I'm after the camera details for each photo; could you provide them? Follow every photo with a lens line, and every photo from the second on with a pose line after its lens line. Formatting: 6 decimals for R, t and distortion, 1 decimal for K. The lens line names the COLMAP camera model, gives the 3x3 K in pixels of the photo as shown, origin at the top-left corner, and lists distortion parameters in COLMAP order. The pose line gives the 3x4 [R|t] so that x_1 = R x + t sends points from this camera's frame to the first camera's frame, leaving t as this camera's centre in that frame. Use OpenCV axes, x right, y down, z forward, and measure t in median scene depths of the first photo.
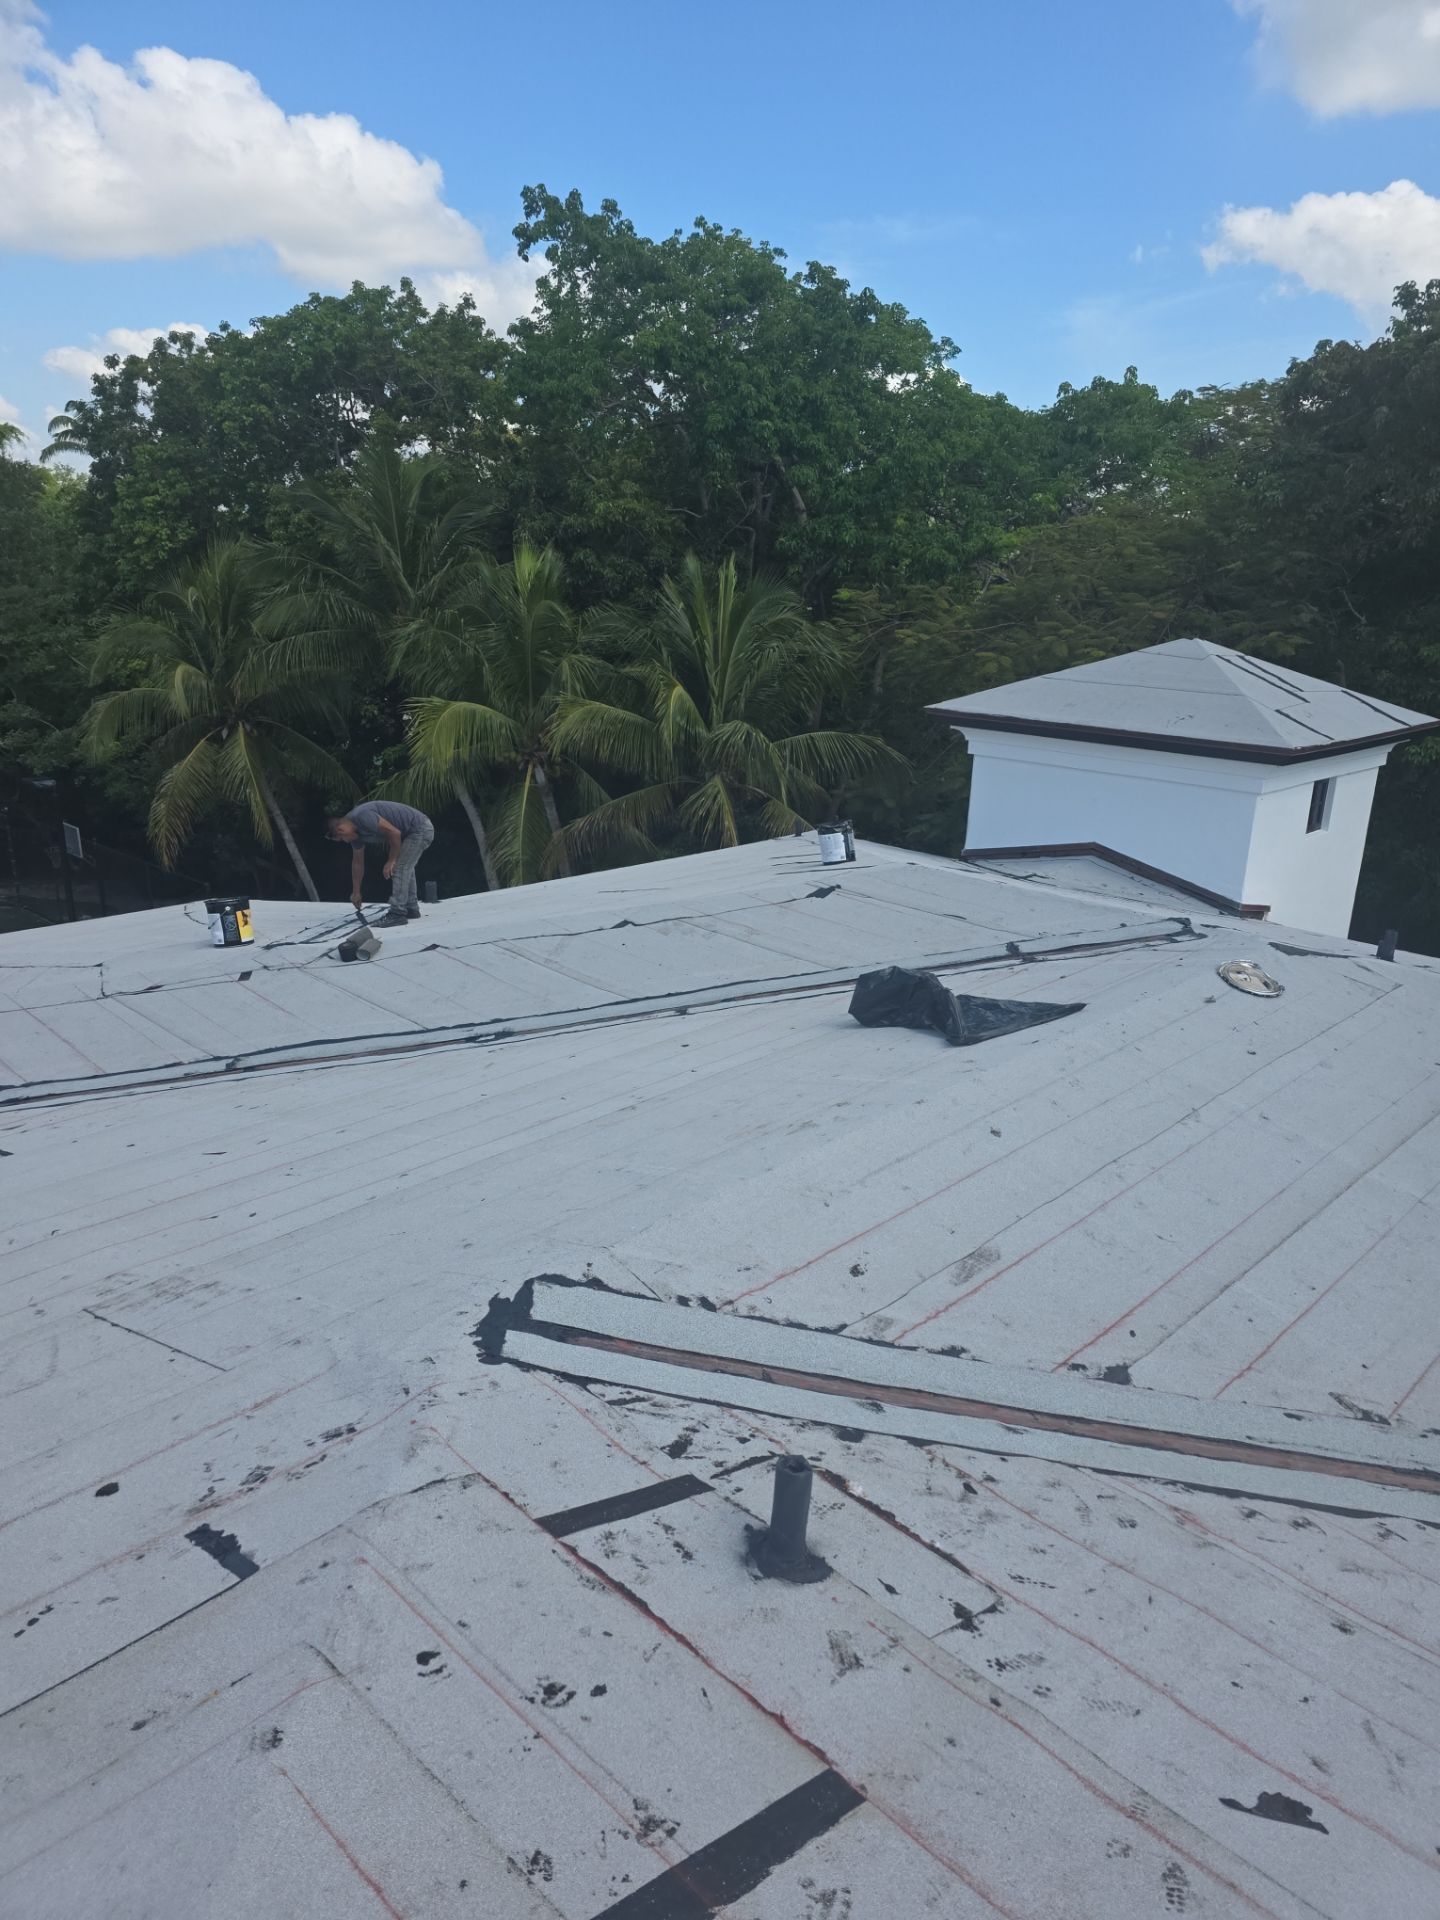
lens RADIAL K [[1321.5, 0, 729.6], [0, 1321.5, 953.7], [0, 0, 1]] dist [0.088487, -0.074241]
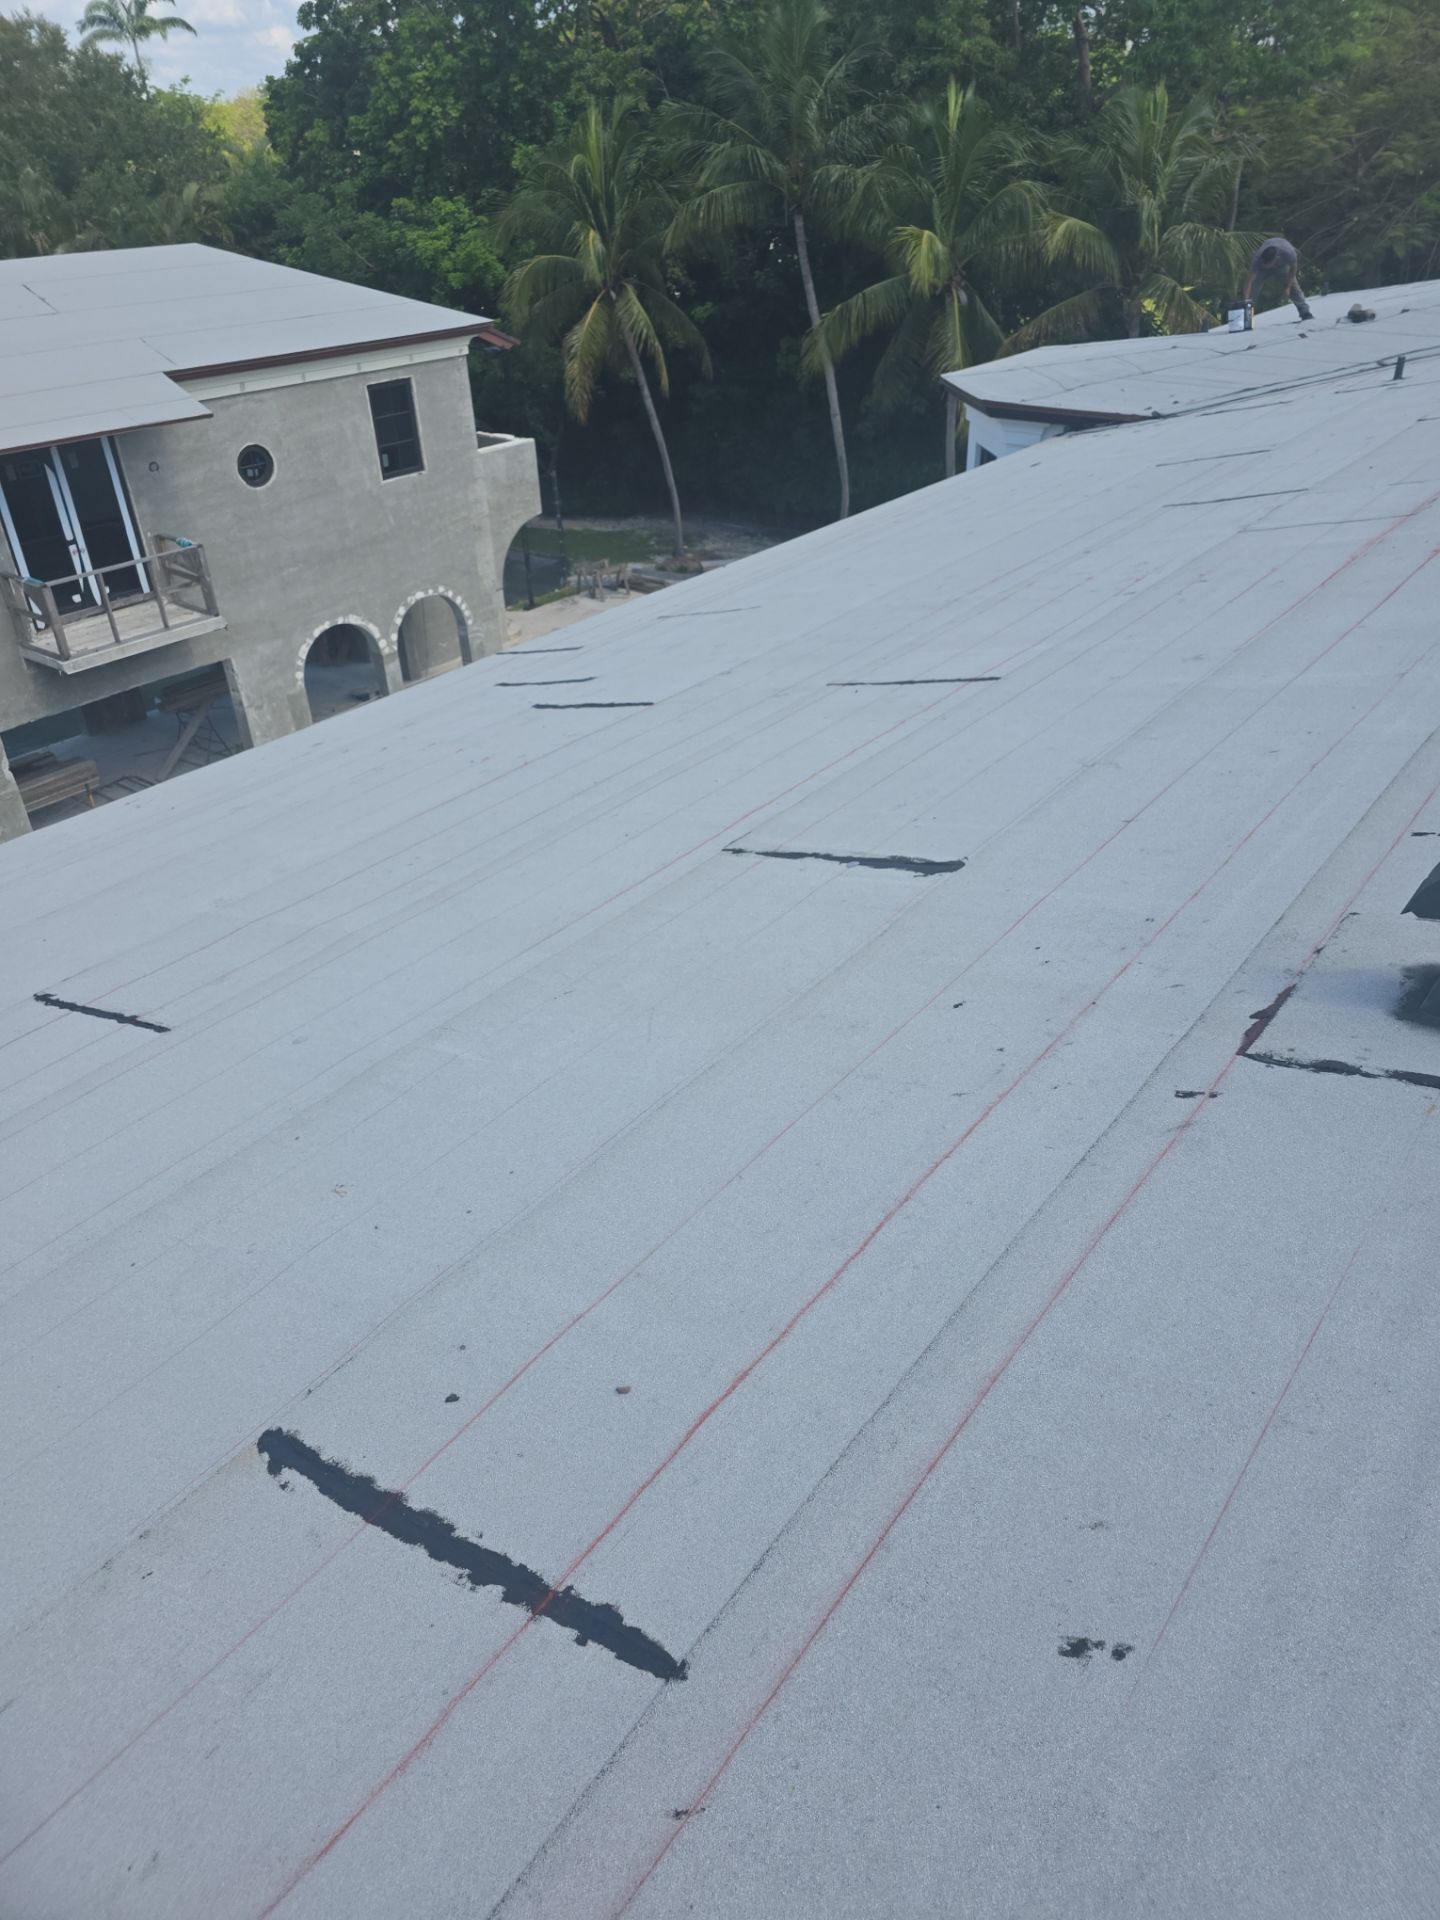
lens RADIAL K [[1251.0, 0, 723.3], [0, 1251.0, 948.1], [0, 0, 1]] dist [0.027808, -0.028351]
pose [[0.996341, -0.082035, 0.023959, -0.749324], [0.071666, 0.954733, 0.288703, 0.156172], [-0.046559, -0.285929, 0.957119, -0.493643]]
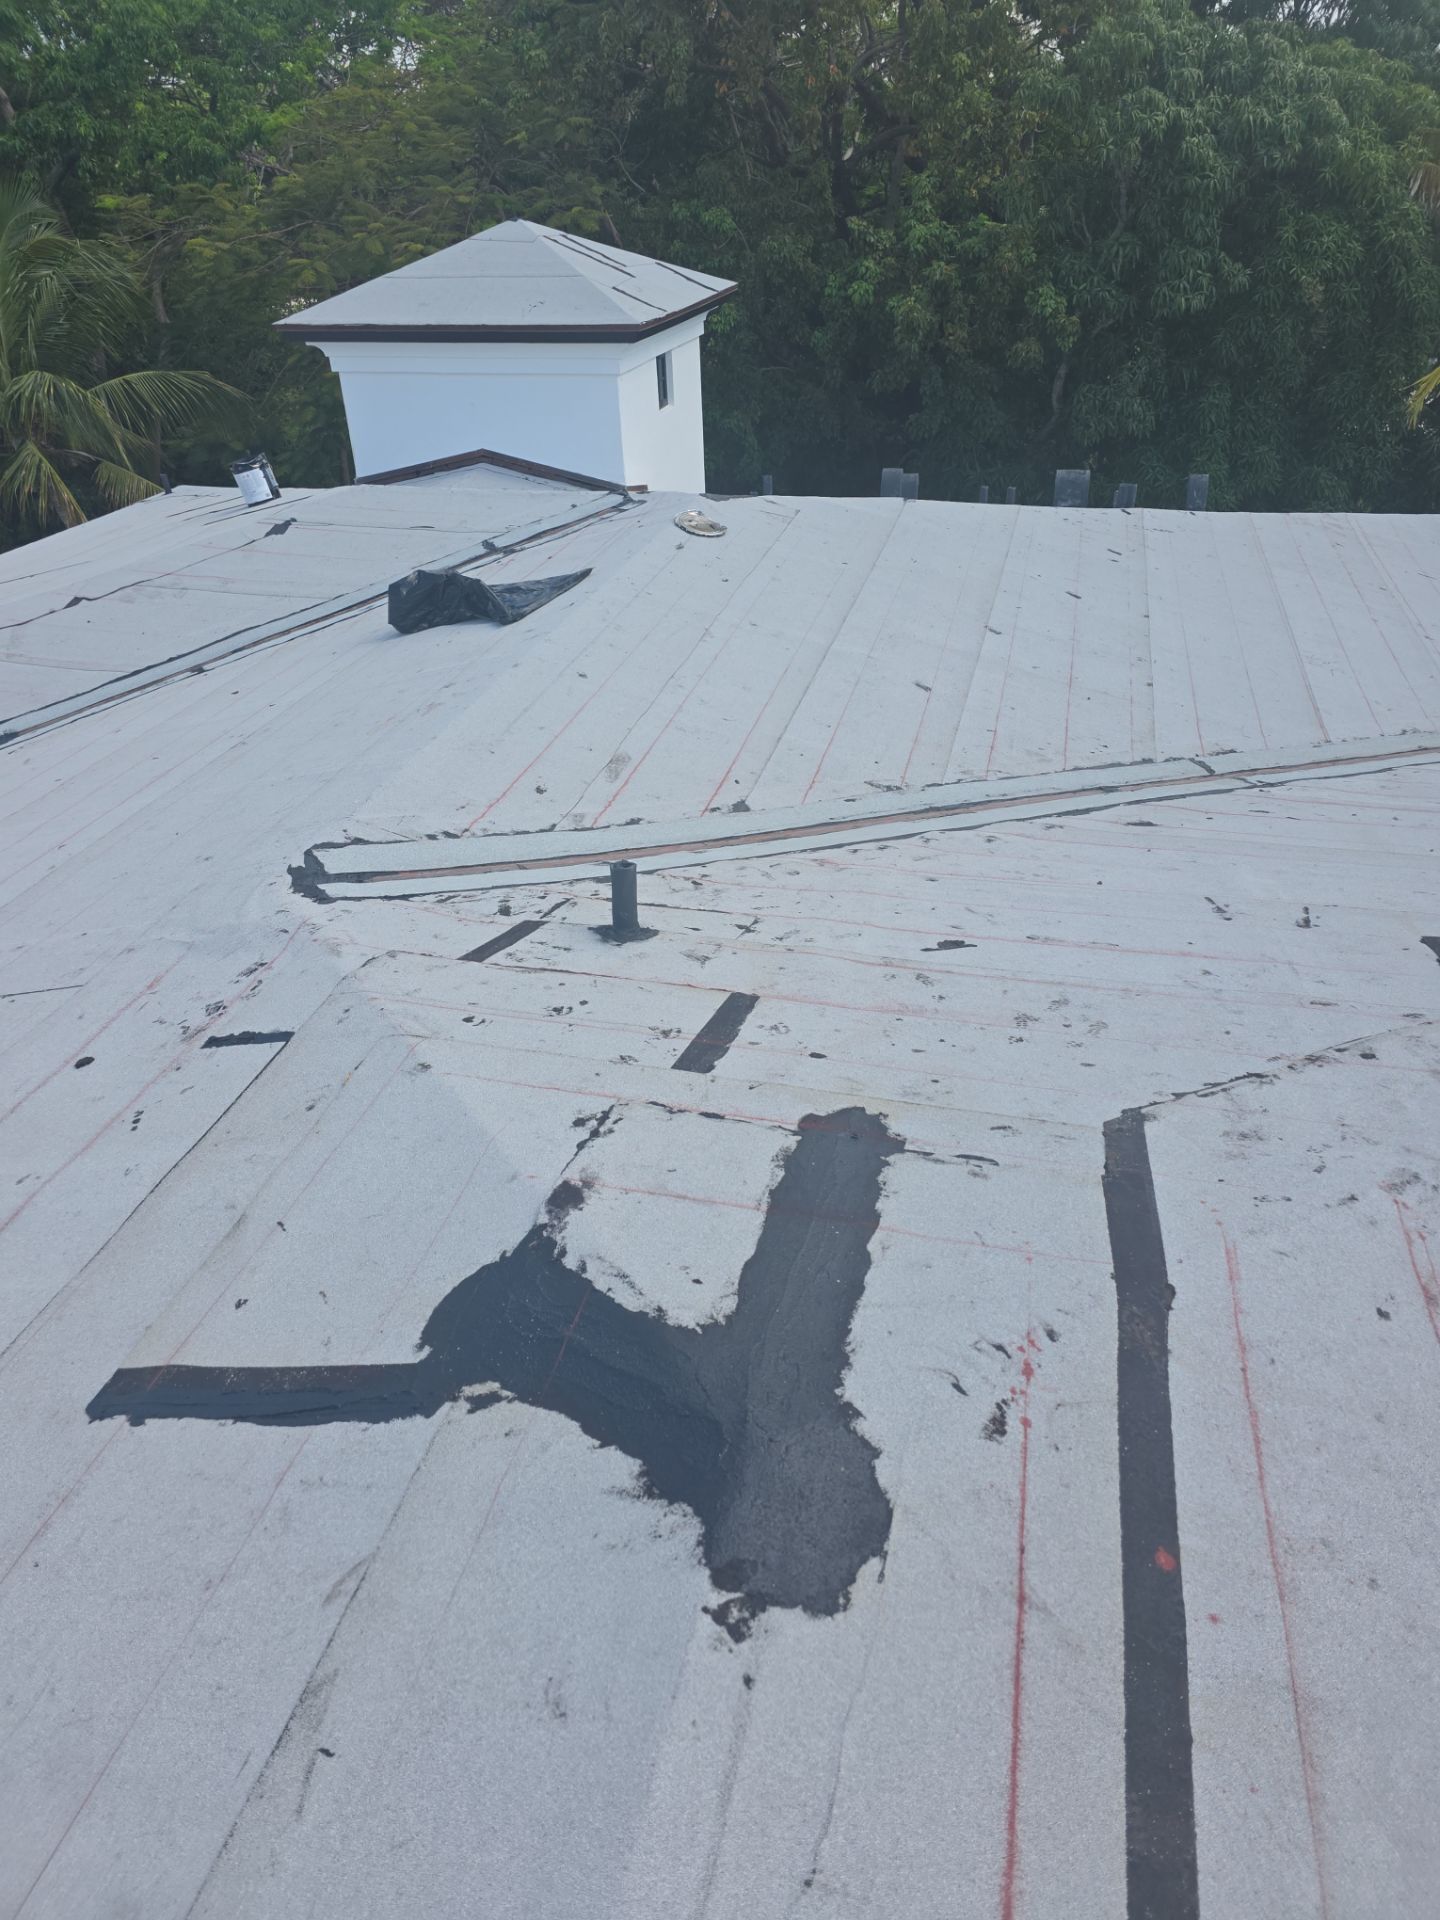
lens RADIAL K [[1301.5, 0, 719.9], [0, 1301.5, 945.6], [0, 0, 1]] dist [0.094211, -0.082844]
pose [[0.872426, -0.307378, 0.379989, -0.068586], [0.201598, 0.934575, 0.293135, 0.012849], [-0.445232, -0.179134, 0.877314, -0.045640]]
